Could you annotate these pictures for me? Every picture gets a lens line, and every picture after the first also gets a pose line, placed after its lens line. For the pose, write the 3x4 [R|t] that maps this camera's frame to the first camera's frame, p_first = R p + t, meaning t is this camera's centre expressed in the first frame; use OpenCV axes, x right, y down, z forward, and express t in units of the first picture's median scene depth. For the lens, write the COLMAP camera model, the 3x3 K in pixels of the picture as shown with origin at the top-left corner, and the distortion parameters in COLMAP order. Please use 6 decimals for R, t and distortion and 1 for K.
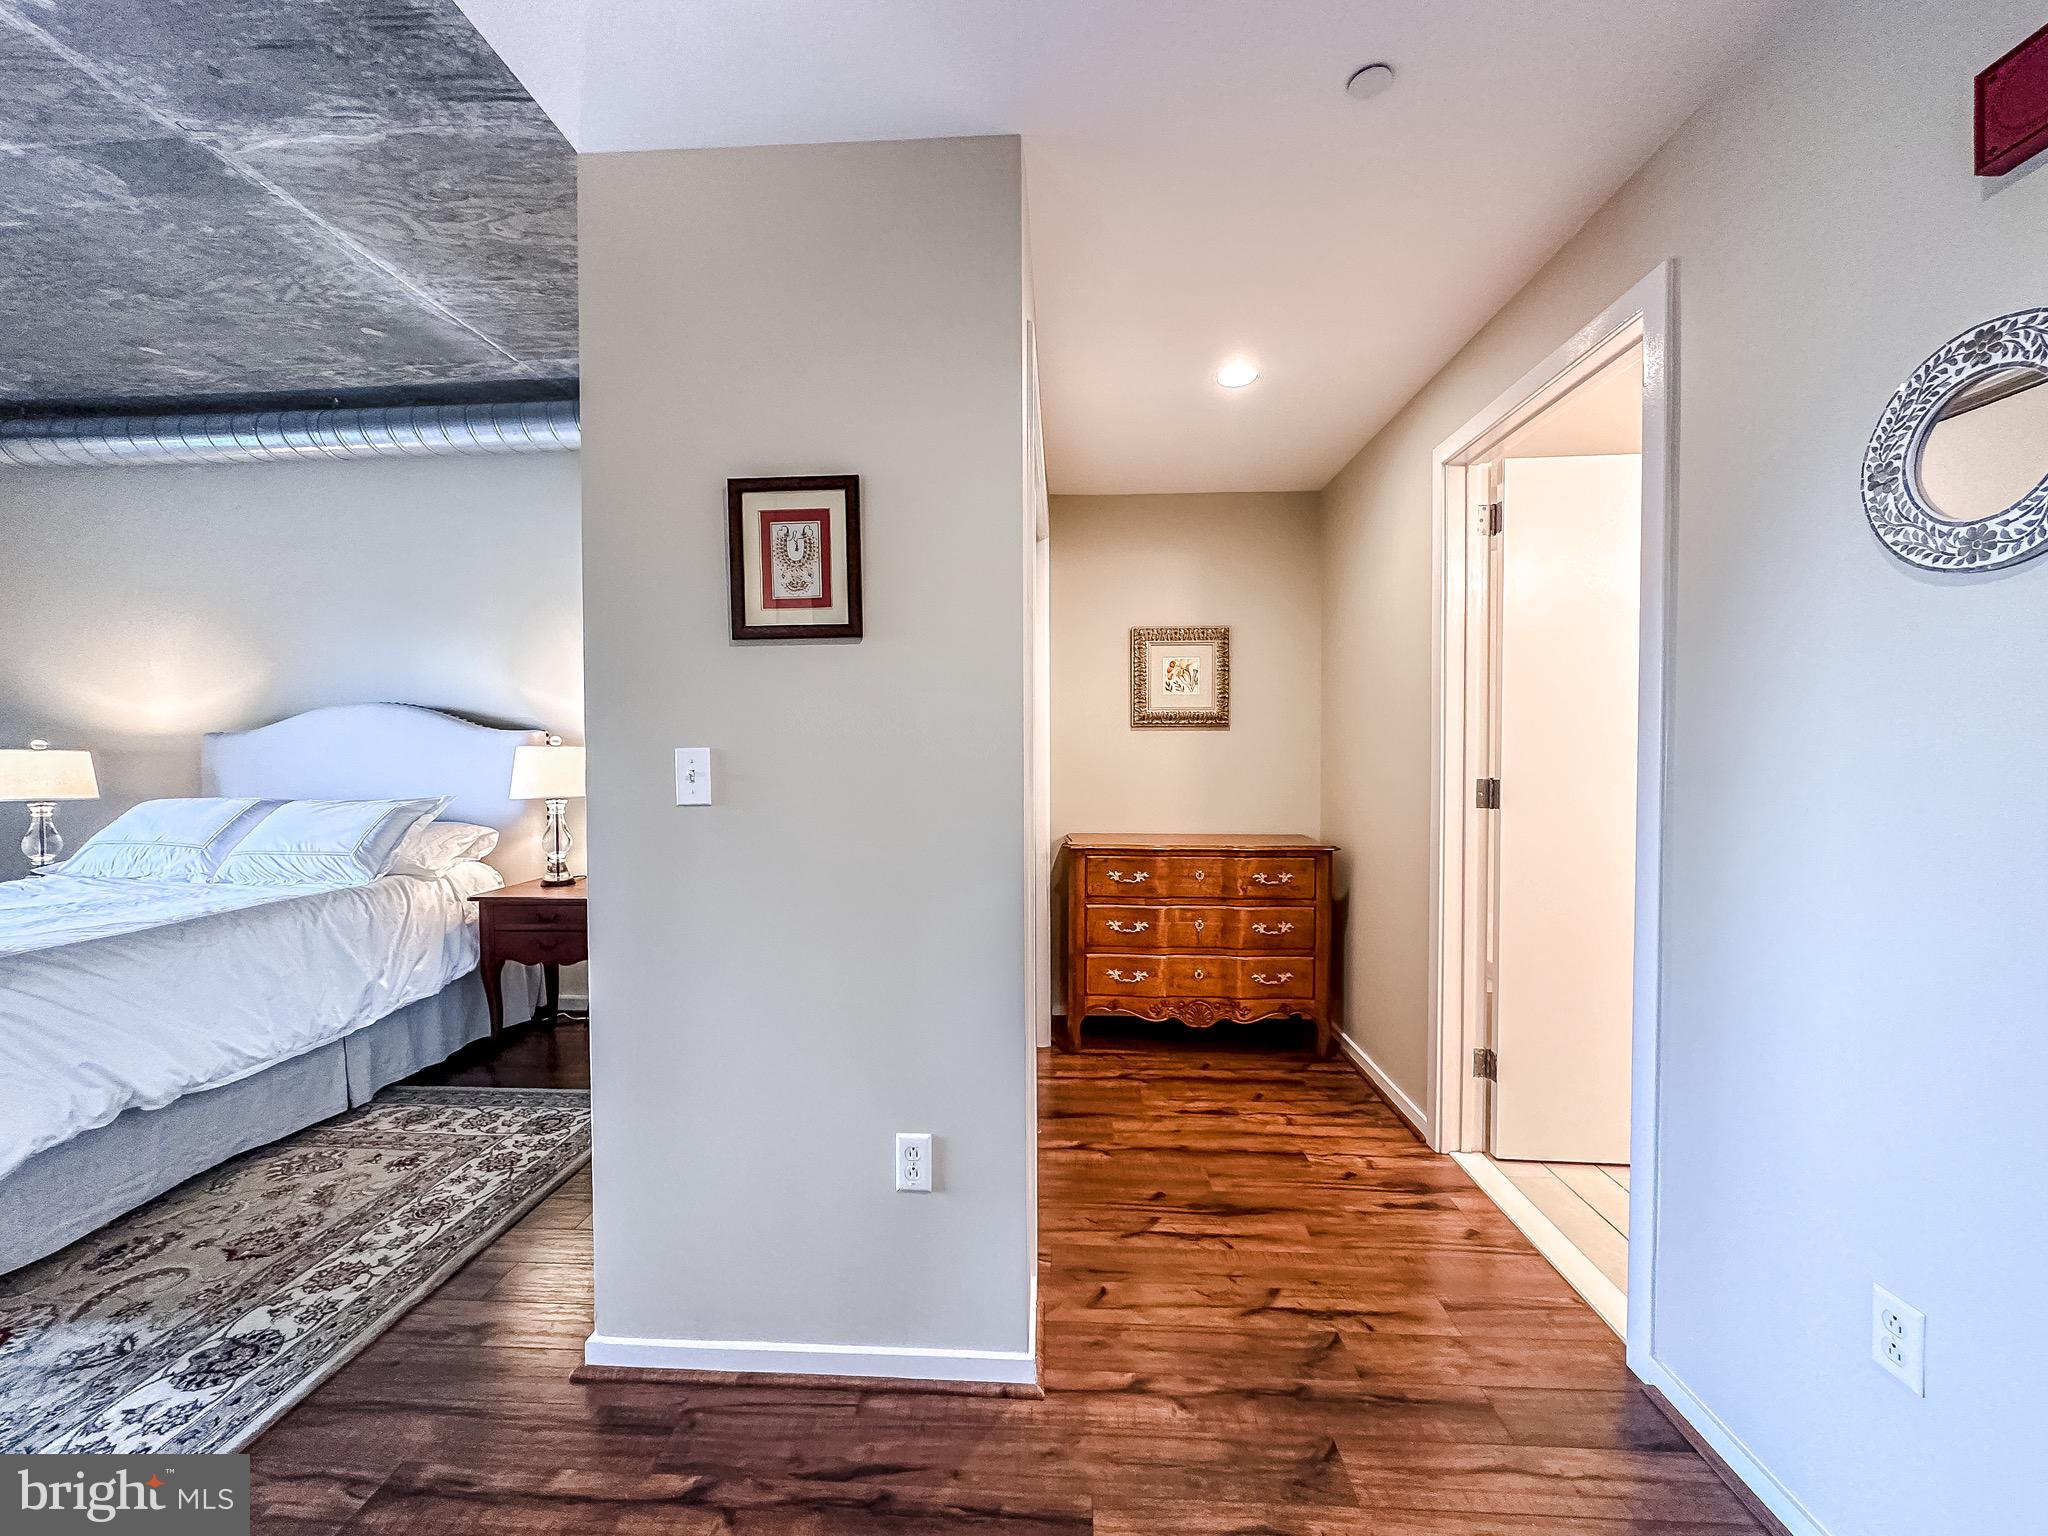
lens RADIAL K [[818.0, 0, 1022.5], [0, 818.0, 769.8], [0, 0, 1]] dist [-0.002588, 0.000771]
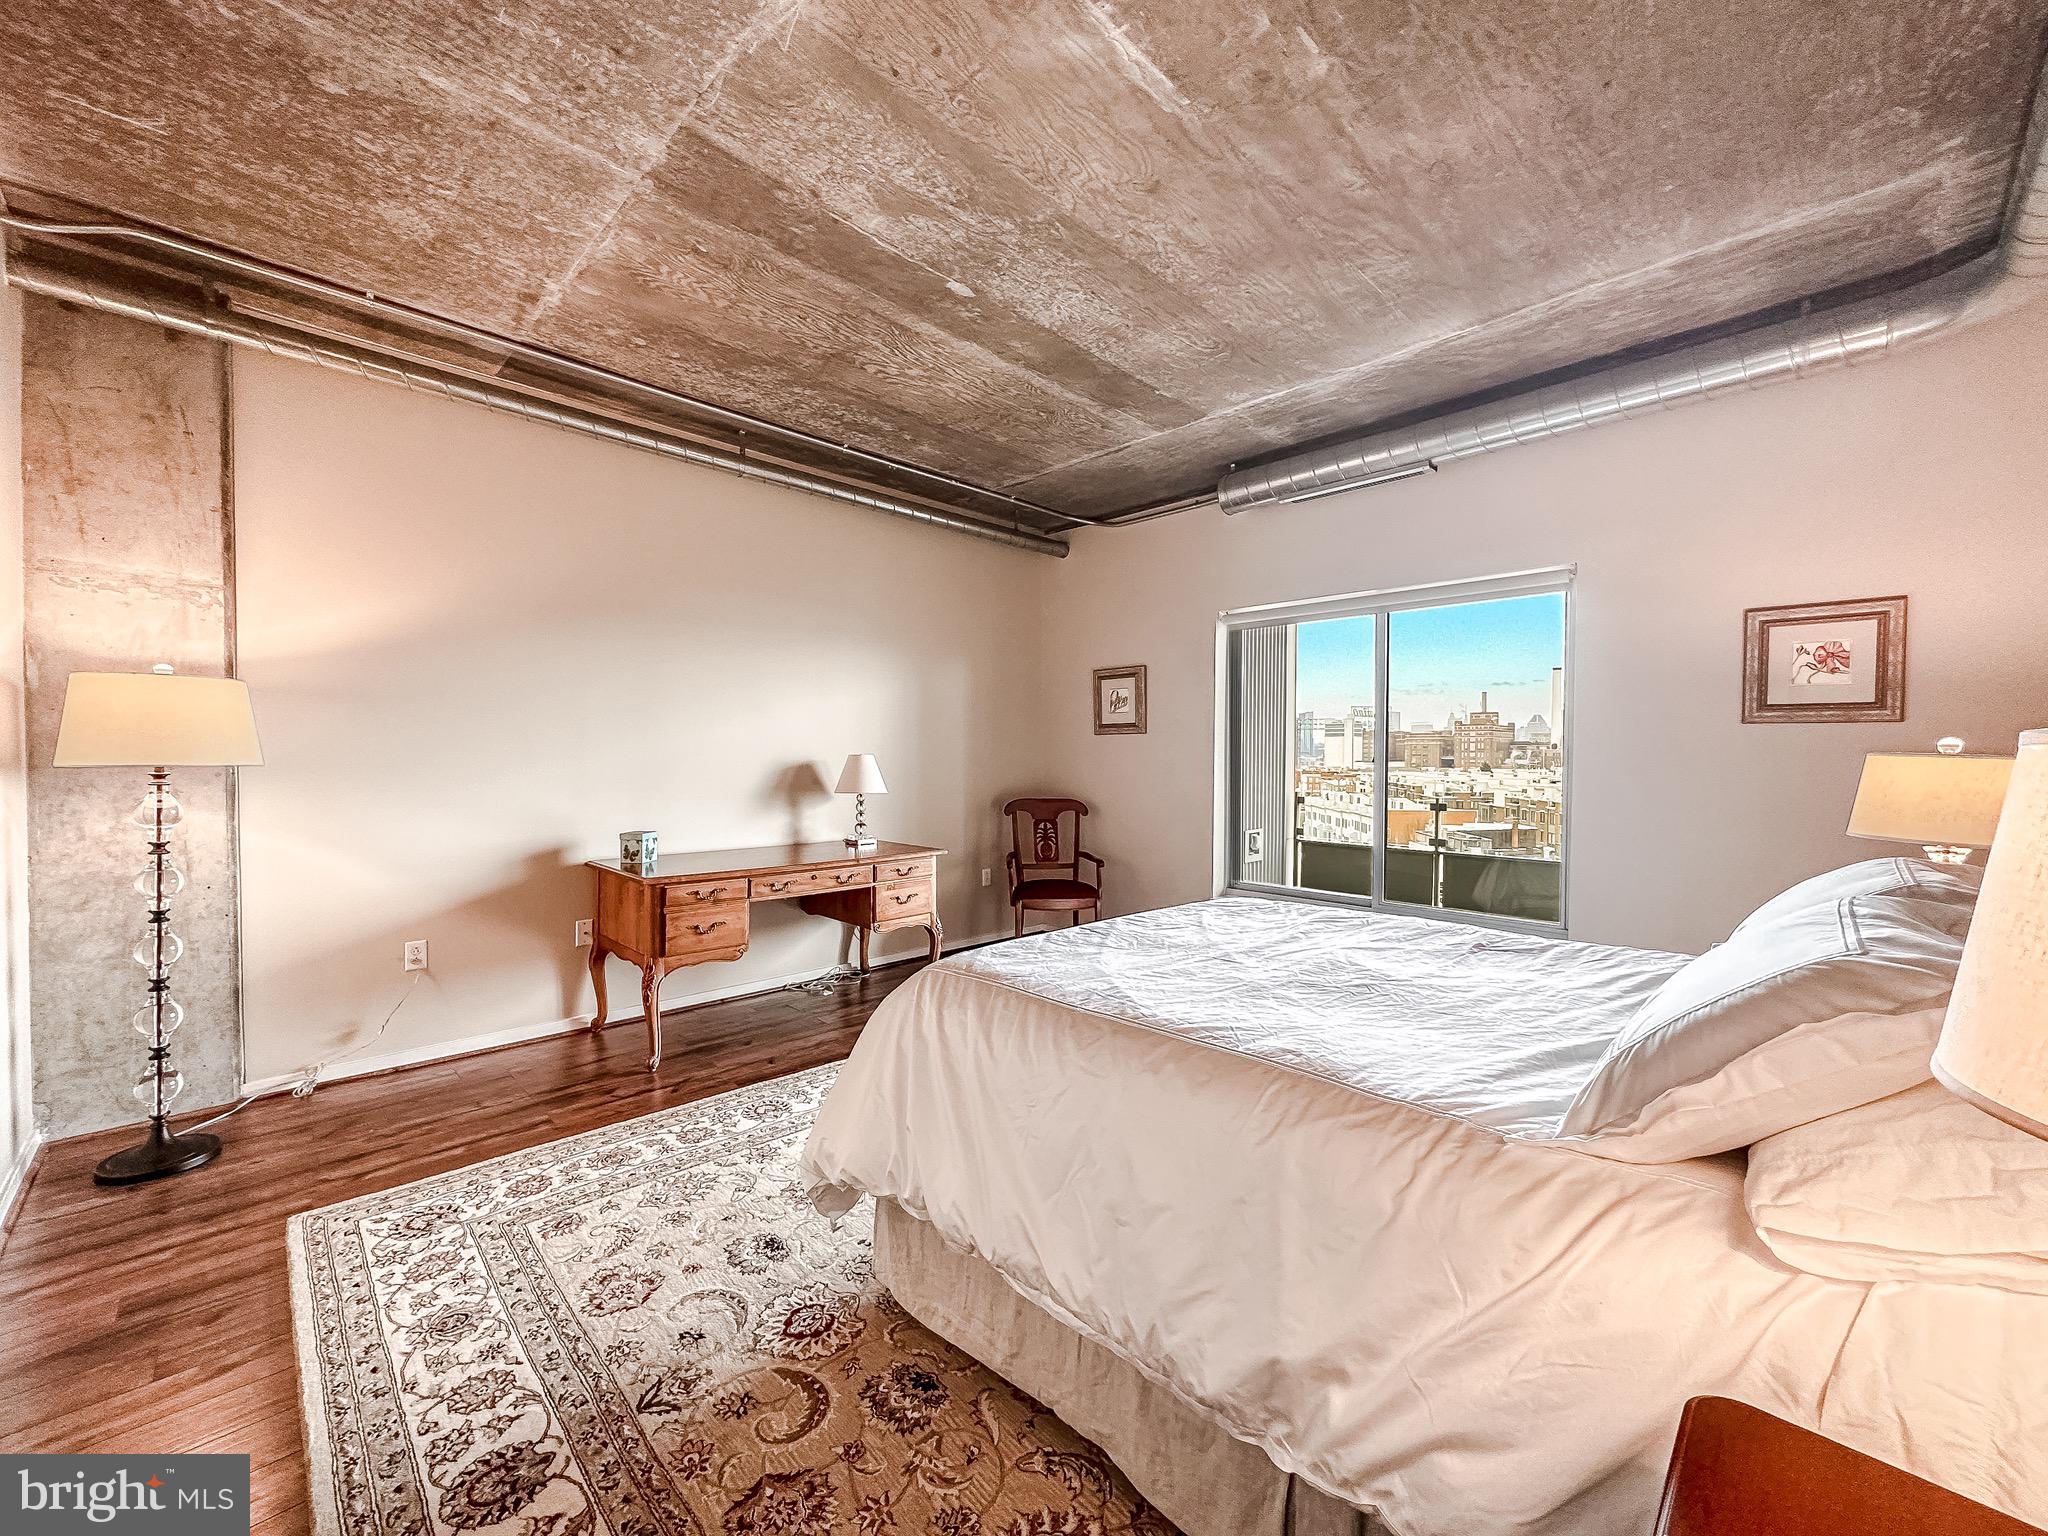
lens RADIAL K [[818.0, 0, 1028.3], [0, 818.0, 768.9], [0, 0, 1]] dist [-0.002588, 0.000771]
pose [[-0.675634, 0.016016, -0.737063, -0.425147], [-0.020201, 0.998986, 0.040224, -0.029187], [0.736960, 0.042066, -0.674626, 1.117640]]
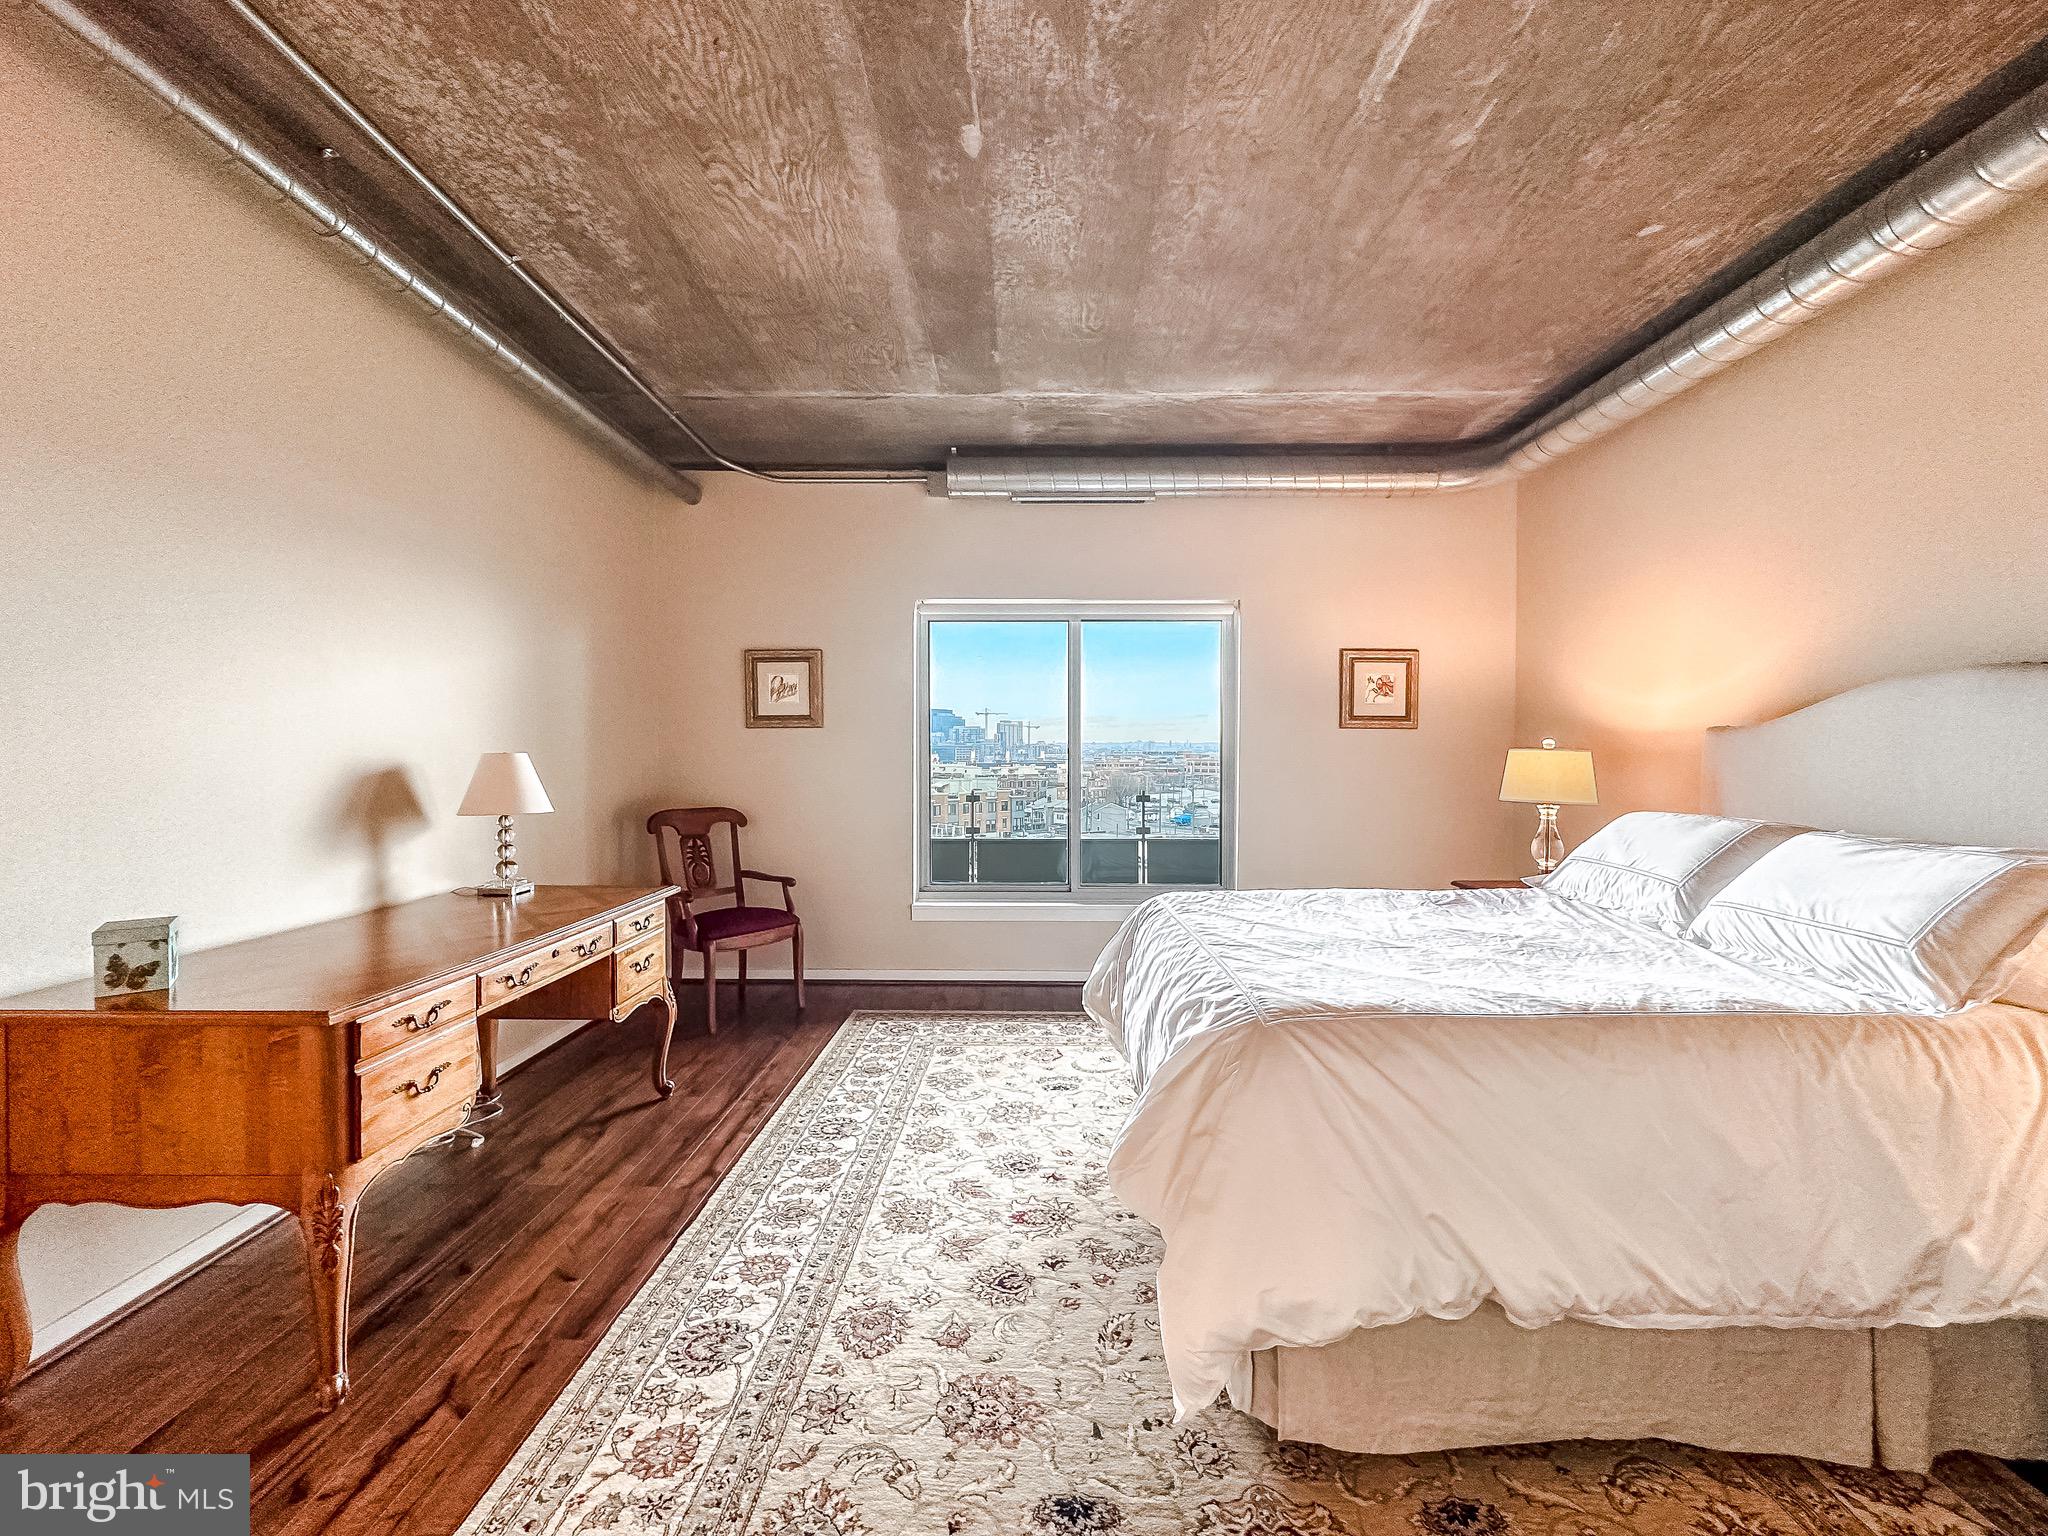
lens RADIAL K [[818.0, 0, 1024.0], [0, 818.0, 768.4], [0, 0, 1]] dist [-0.002588, 0.000771]
pose [[0.044608, 0.024391, -0.998707, -0.343521], [-0.027510, 0.999353, 0.023178, -0.009062], [0.998626, 0.026440, 0.045250, 0.426171]]
